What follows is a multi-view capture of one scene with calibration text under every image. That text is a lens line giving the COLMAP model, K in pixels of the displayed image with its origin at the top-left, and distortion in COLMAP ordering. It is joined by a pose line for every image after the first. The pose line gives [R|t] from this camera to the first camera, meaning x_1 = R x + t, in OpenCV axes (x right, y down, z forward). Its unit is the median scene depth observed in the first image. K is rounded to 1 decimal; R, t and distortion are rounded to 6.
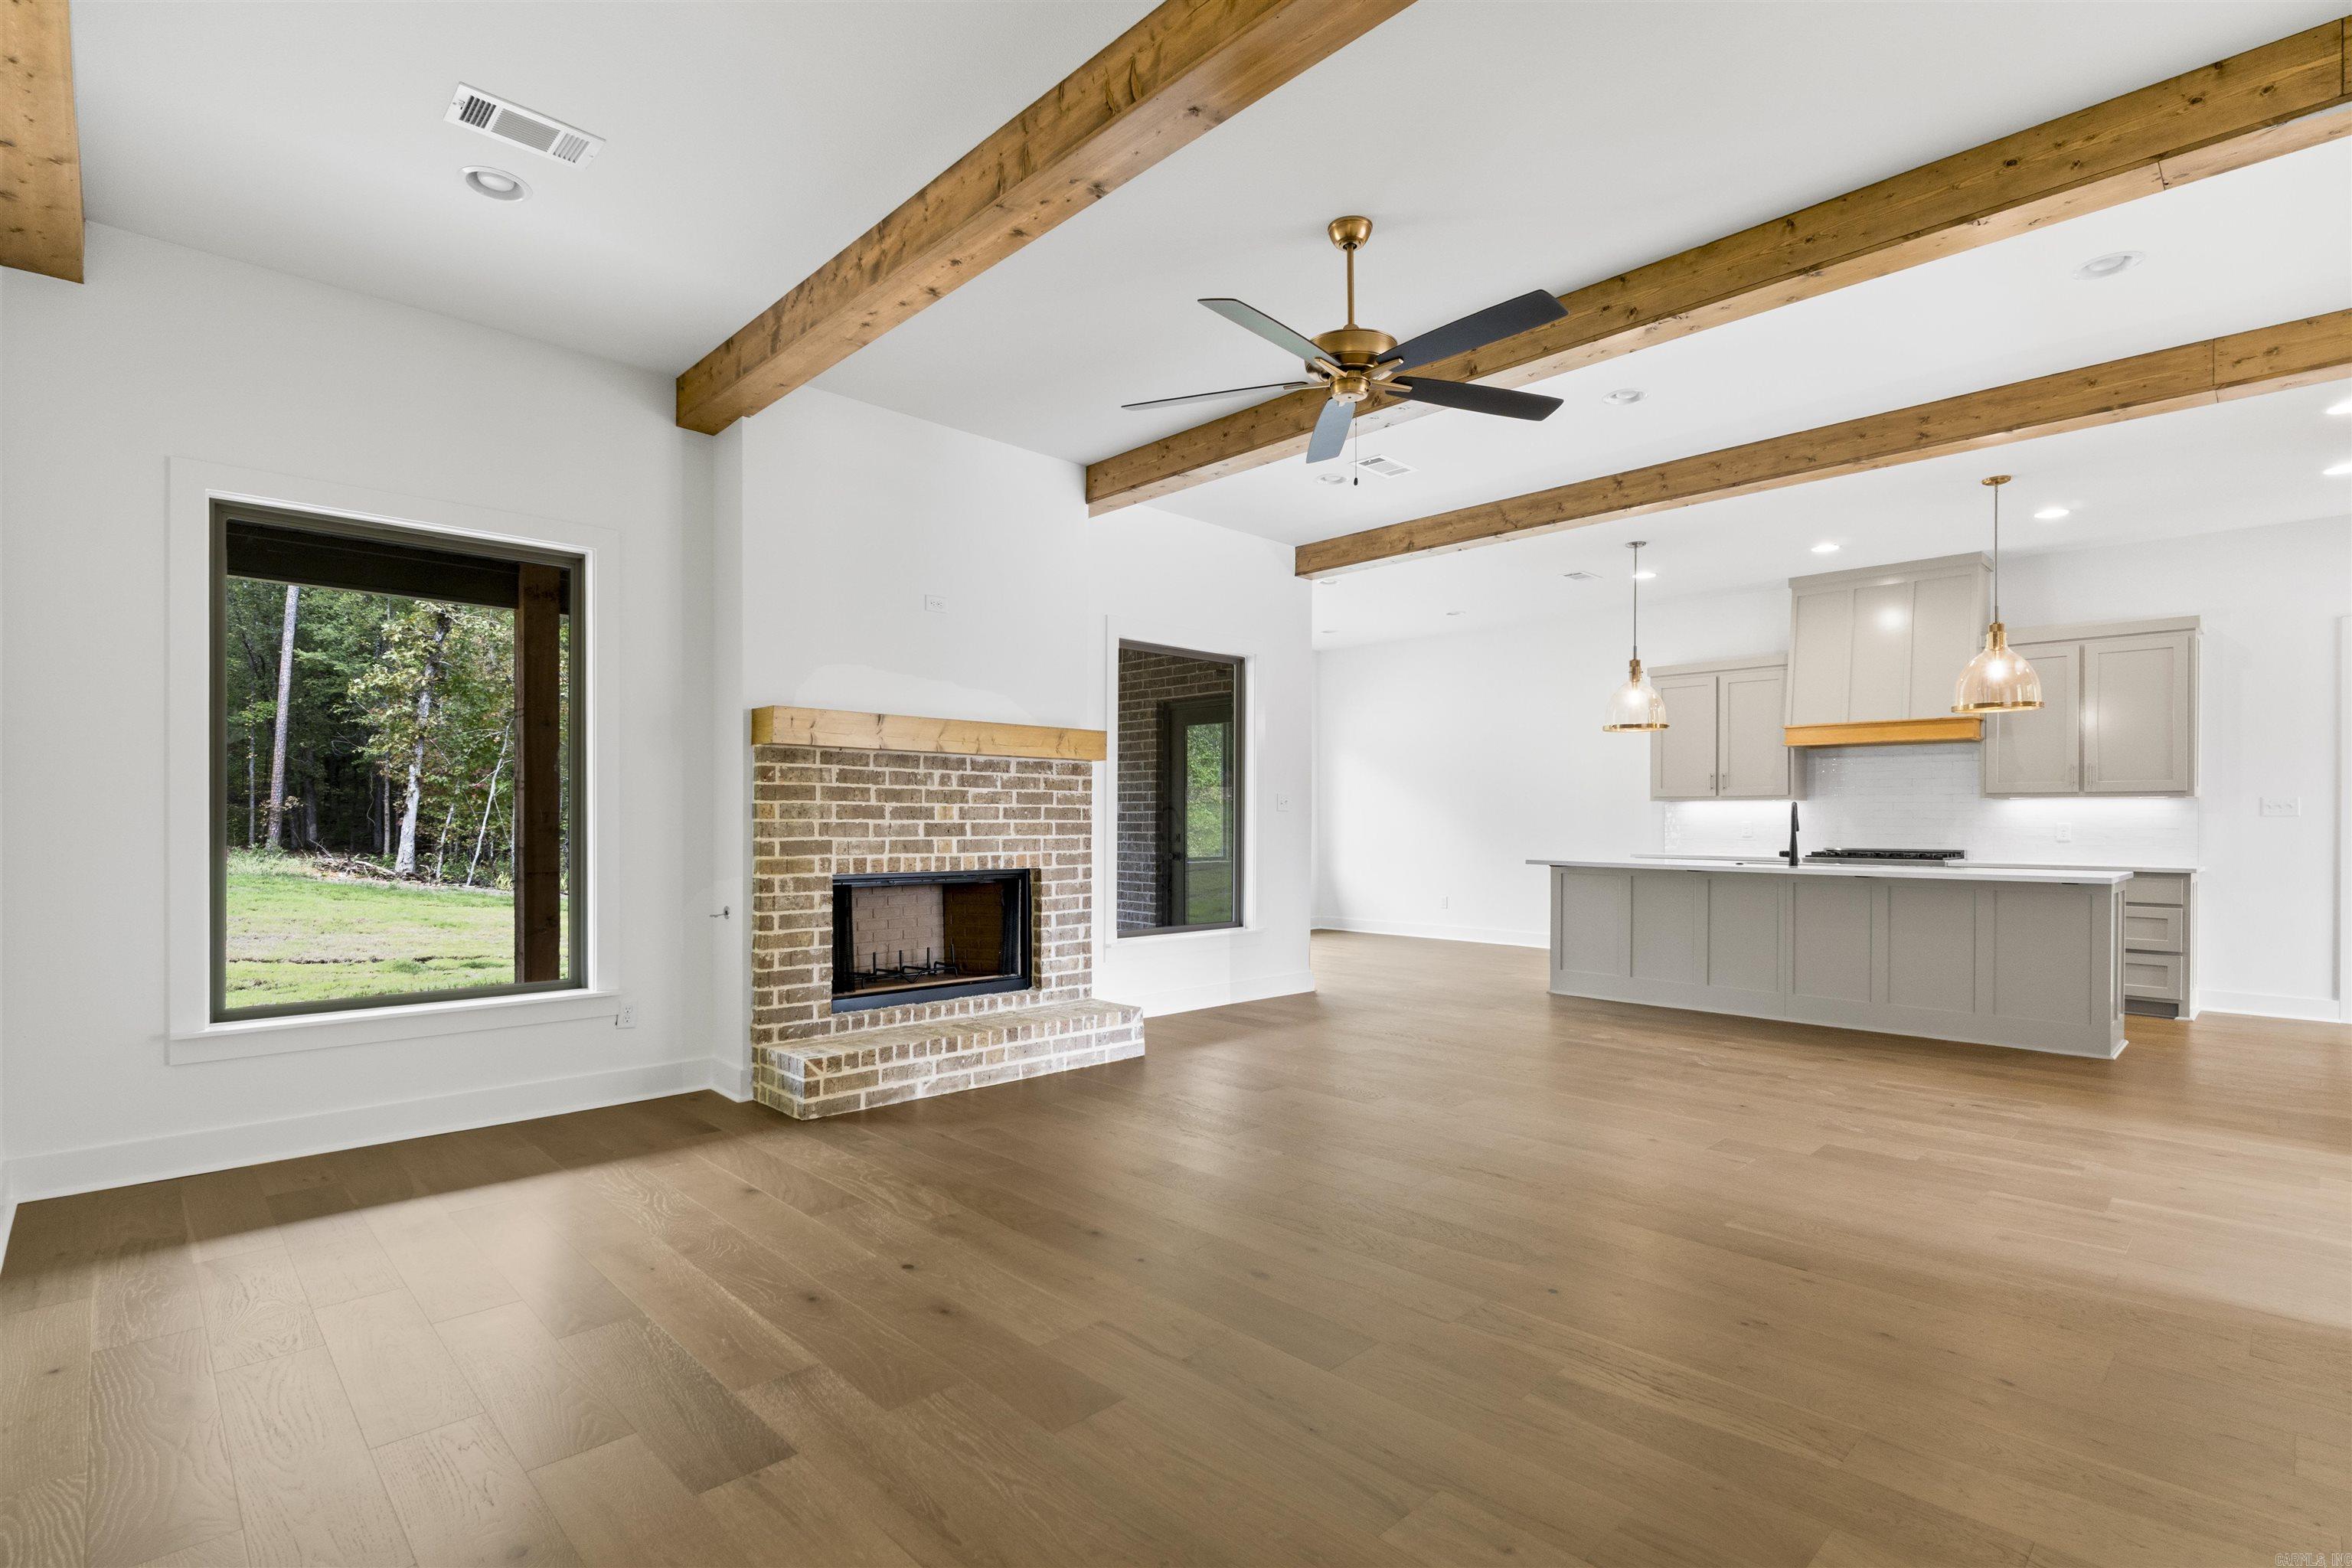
lens RADIAL K [[1103.8, 0, 1184.3], [0, 1103.8, 826.6], [0, 0, 1]] dist [-0.004280, 0.001096]
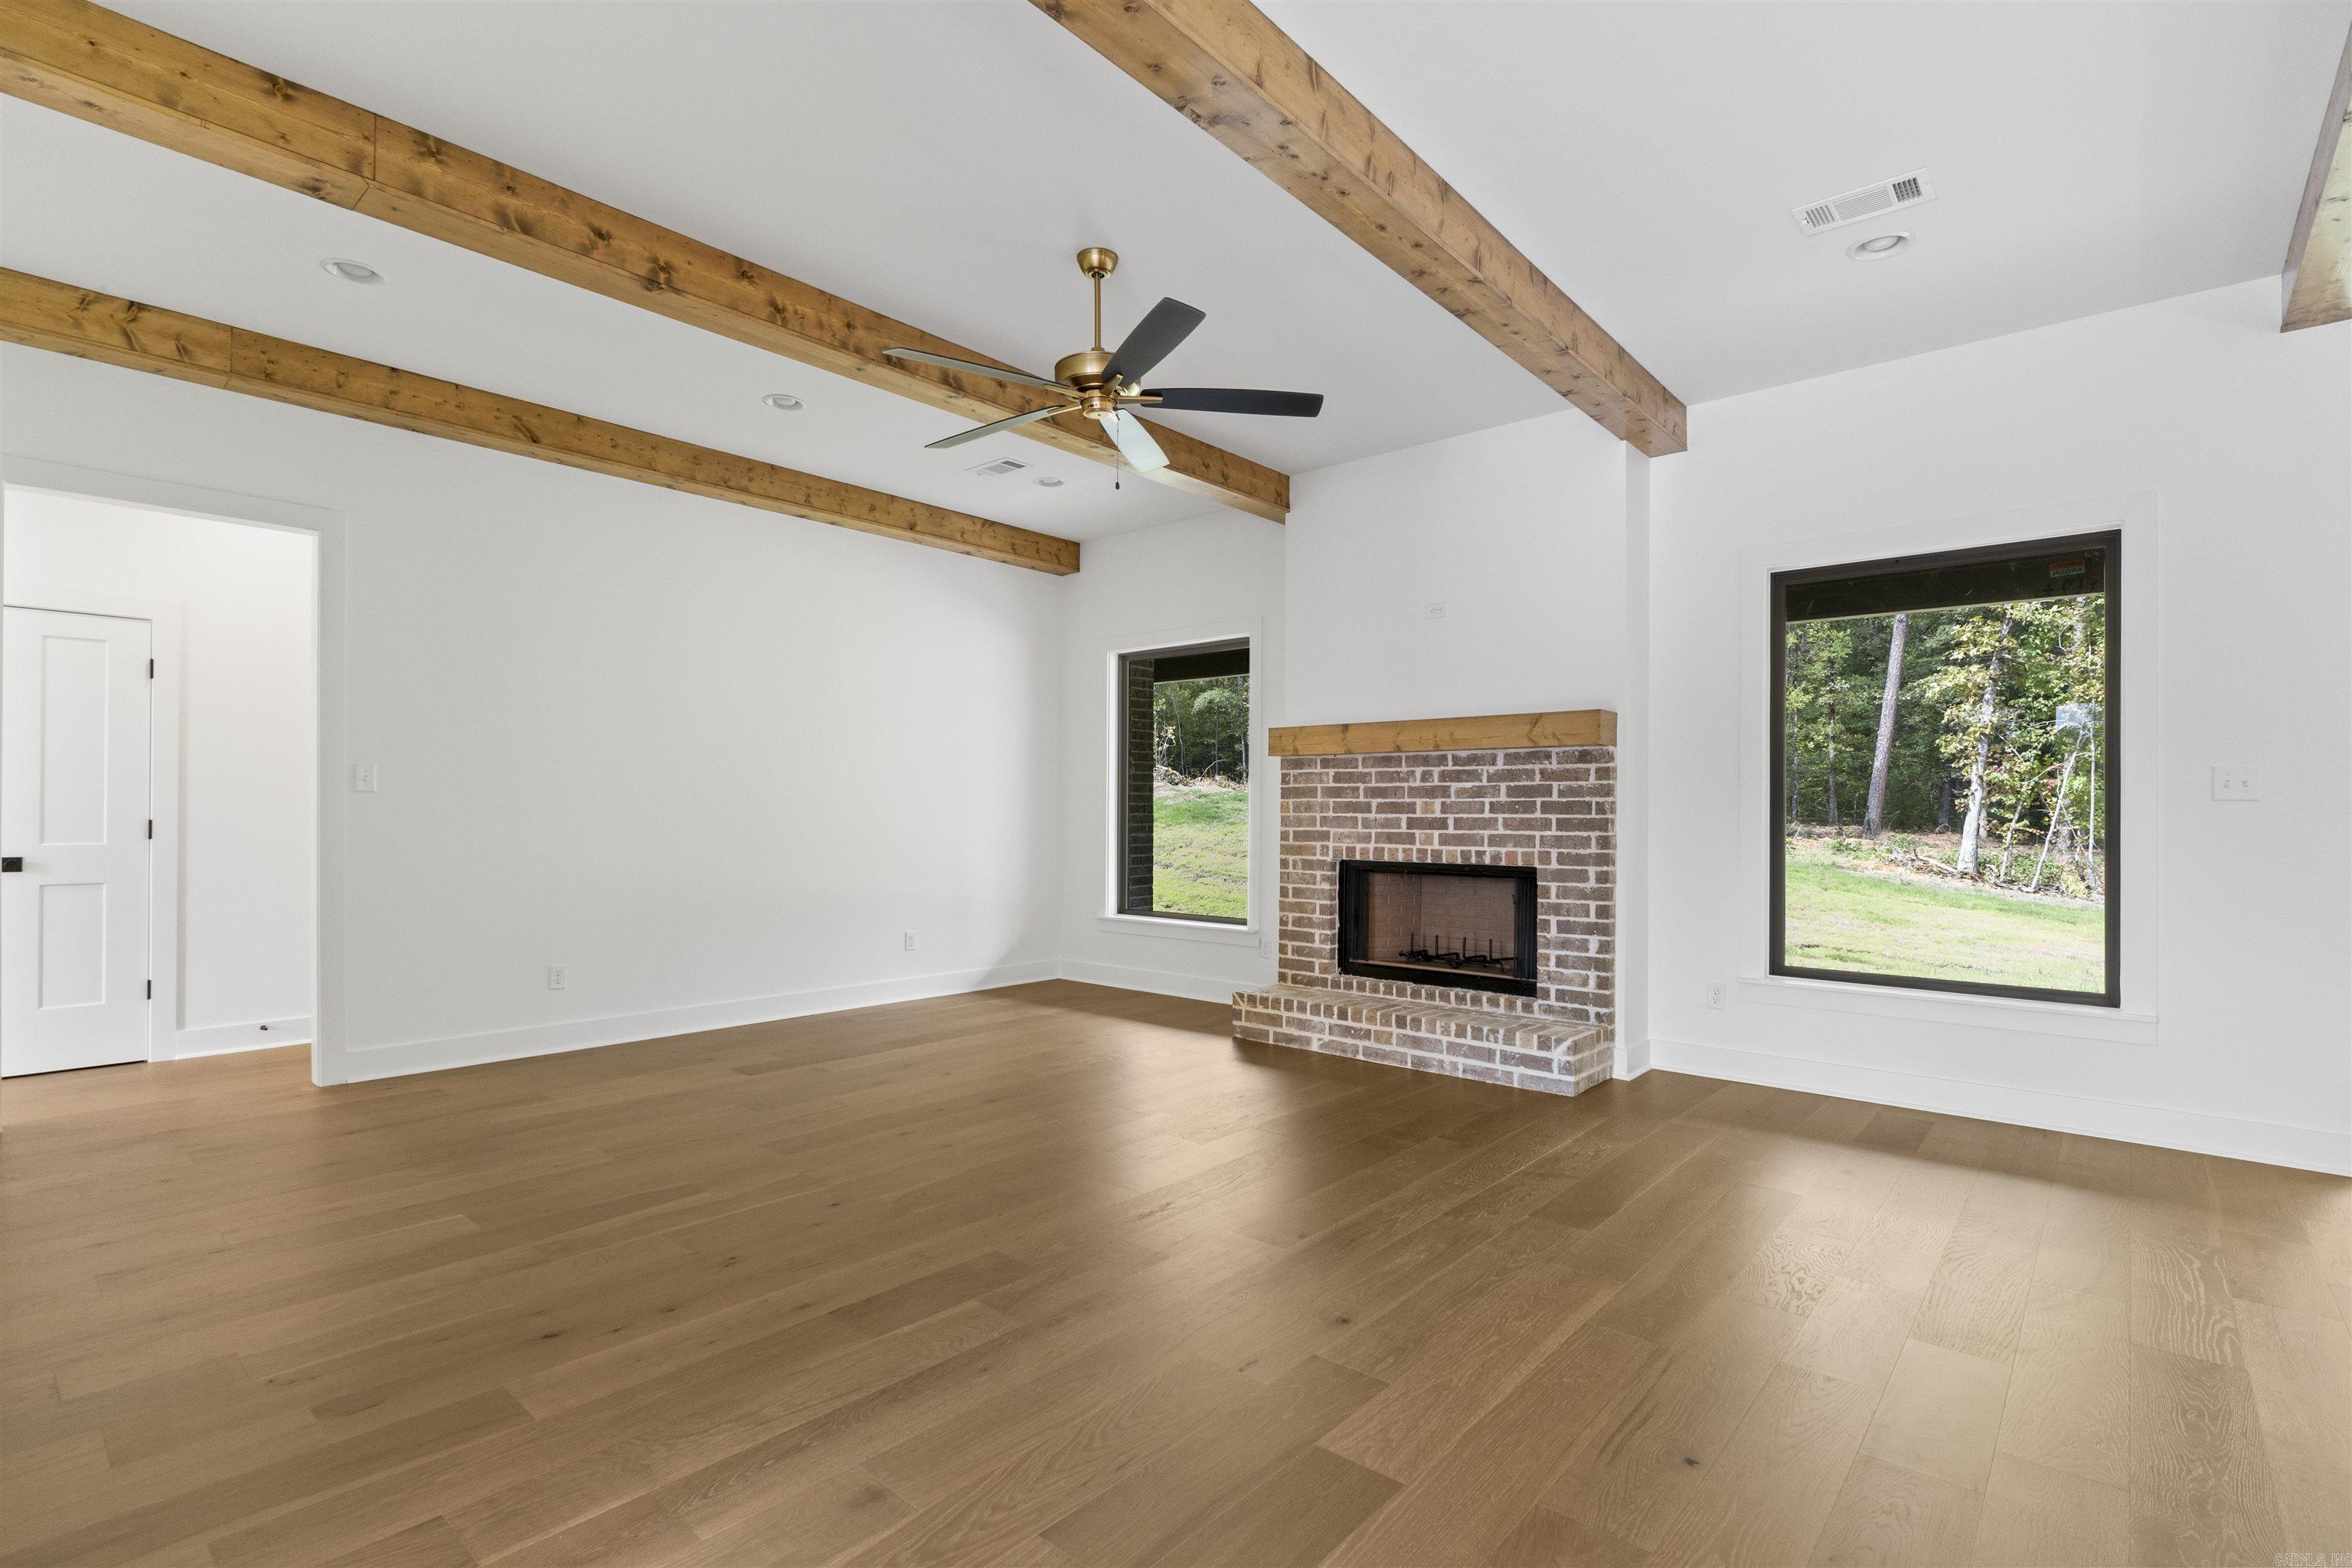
lens RADIAL K [[1103.8, 0, 1148.1], [0, 1103.8, 800.6], [0, 0, 1]] dist [-0.004280, 0.001096]
pose [[0.066203, -0.013599, -0.997714, 0.817143], [-0.010872, 0.999838, -0.014350, -0.000884], [0.997747, 0.011797, 0.066044, 0.658272]]
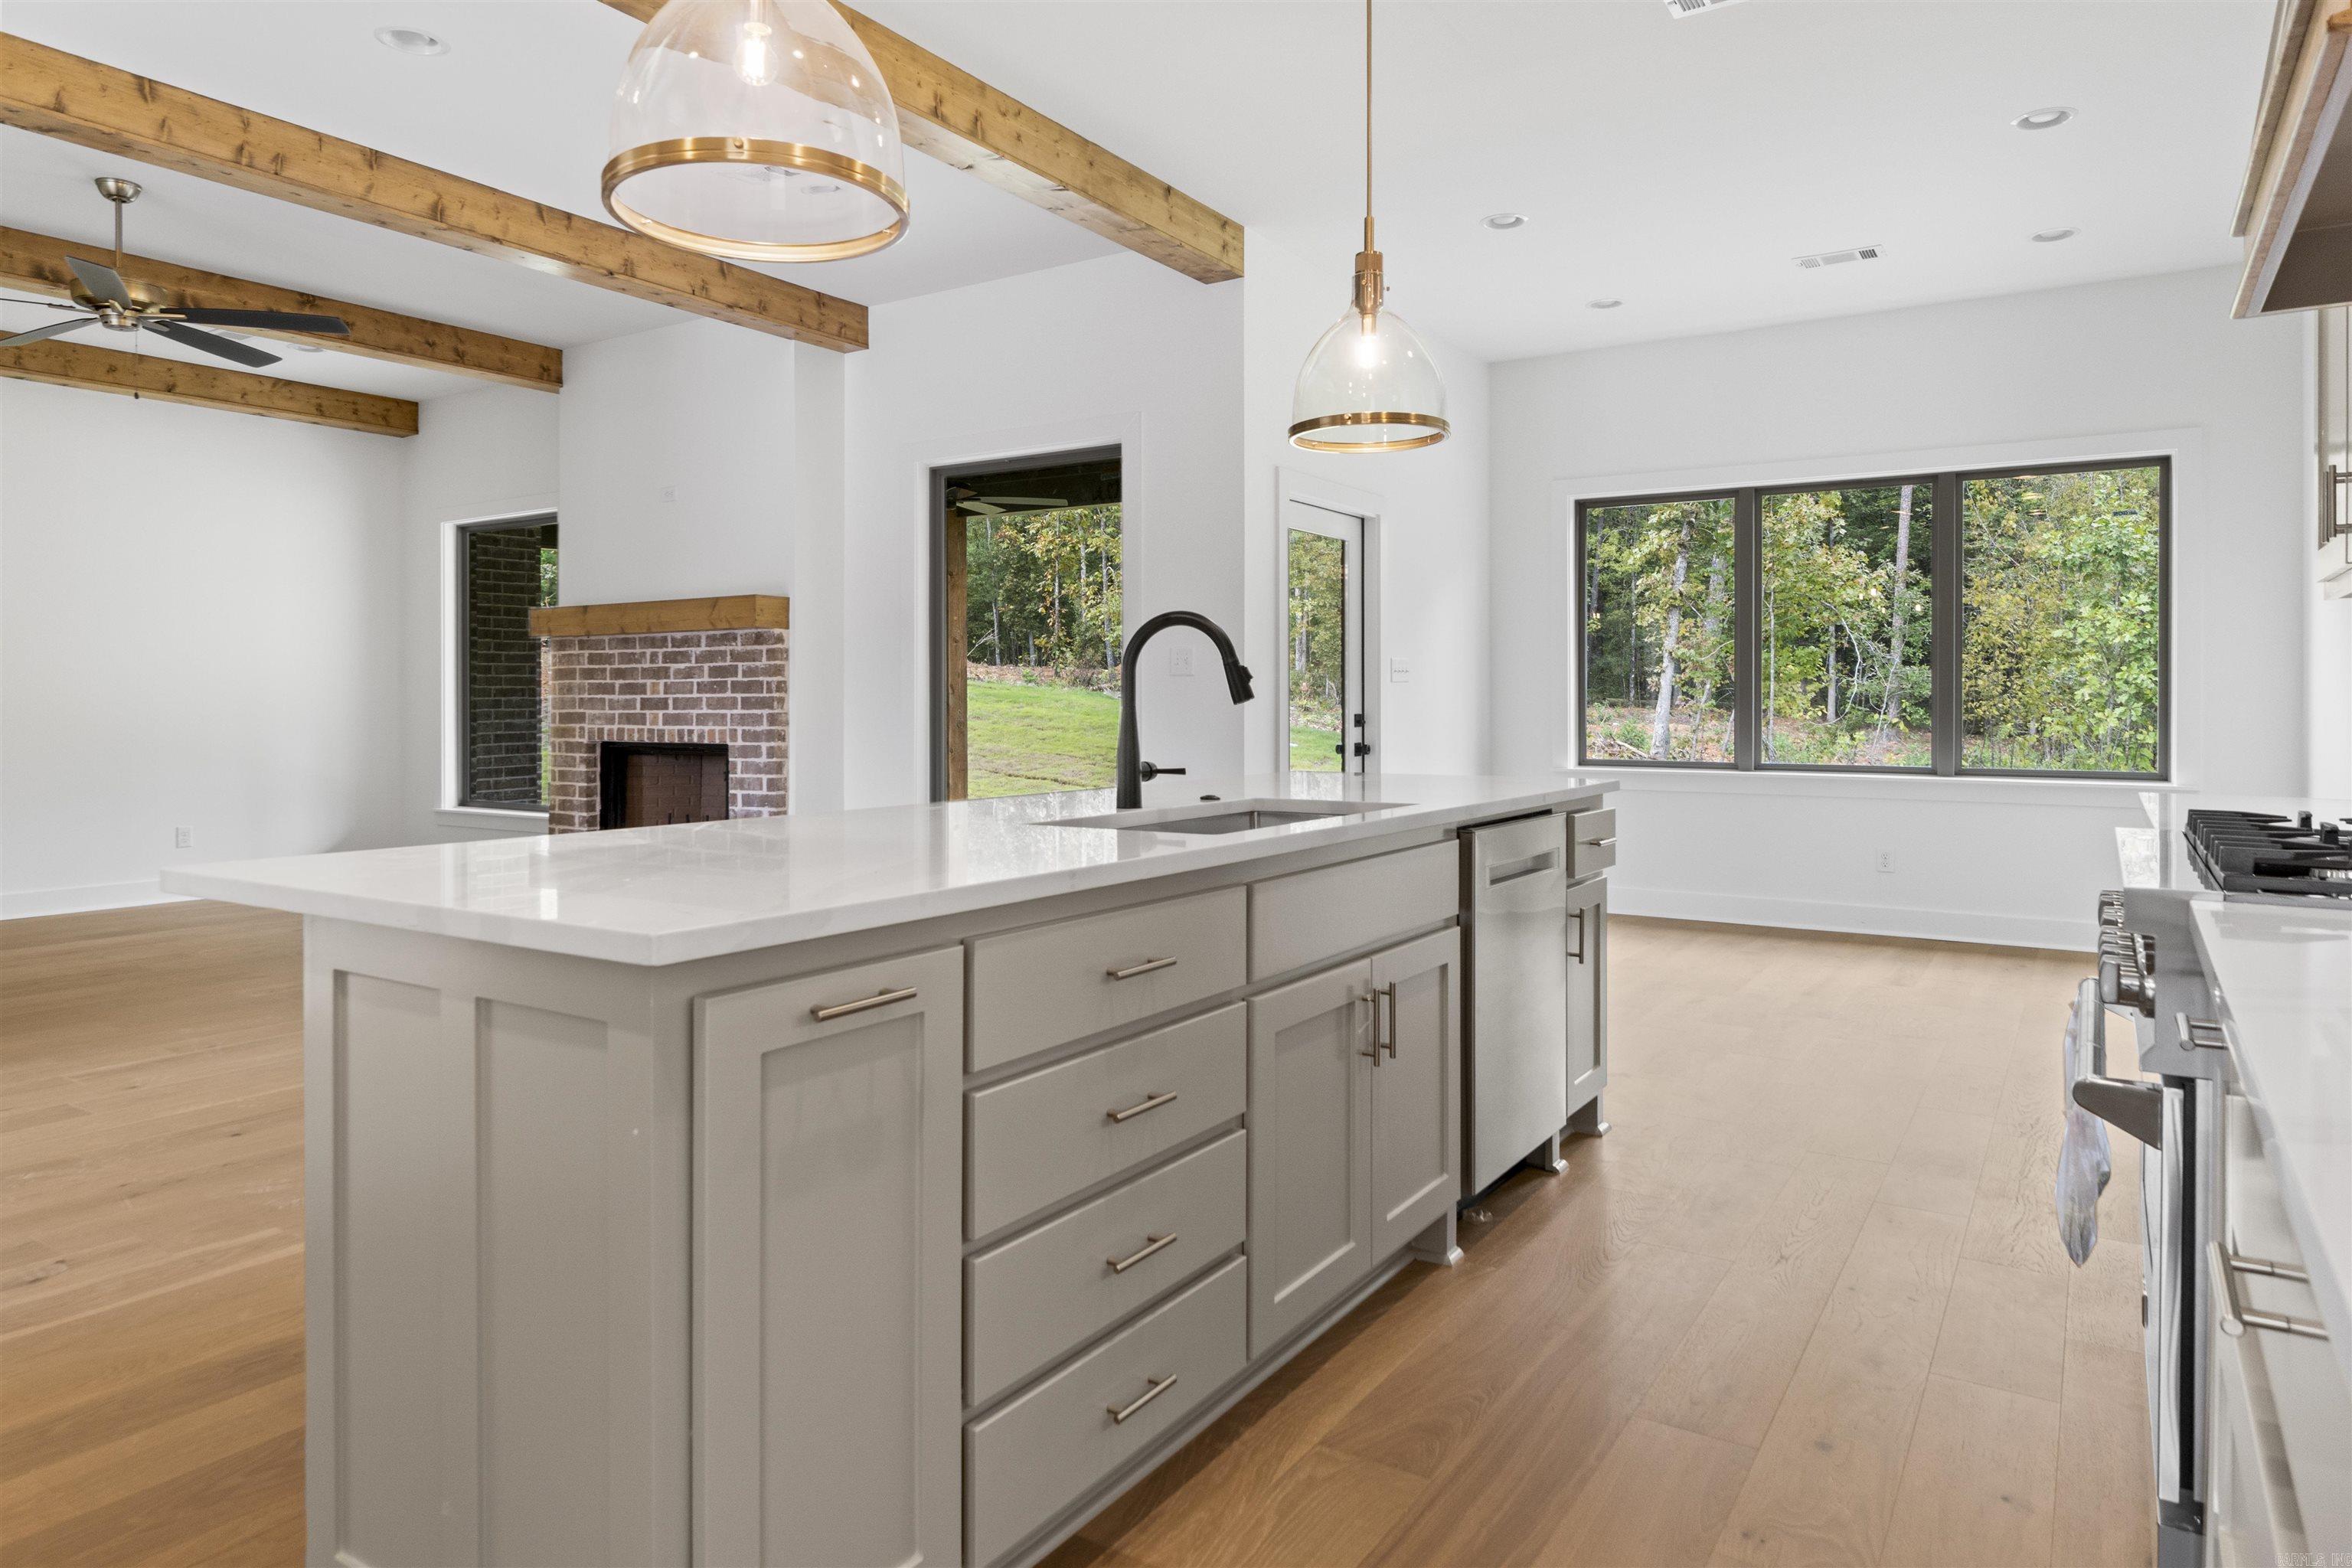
lens RADIAL K [[1439.2, 0, 1149.1], [0, 1439.2, 708.9], [0, 0, 1]] dist [-0.007452, 0.005595]
pose [[0.210773, 0.001738, -0.977533, 1.251845], [-0.001488, 0.999998, 0.001457, 0.005050], [0.977534, 0.001148, 0.210775, 1.168648]]
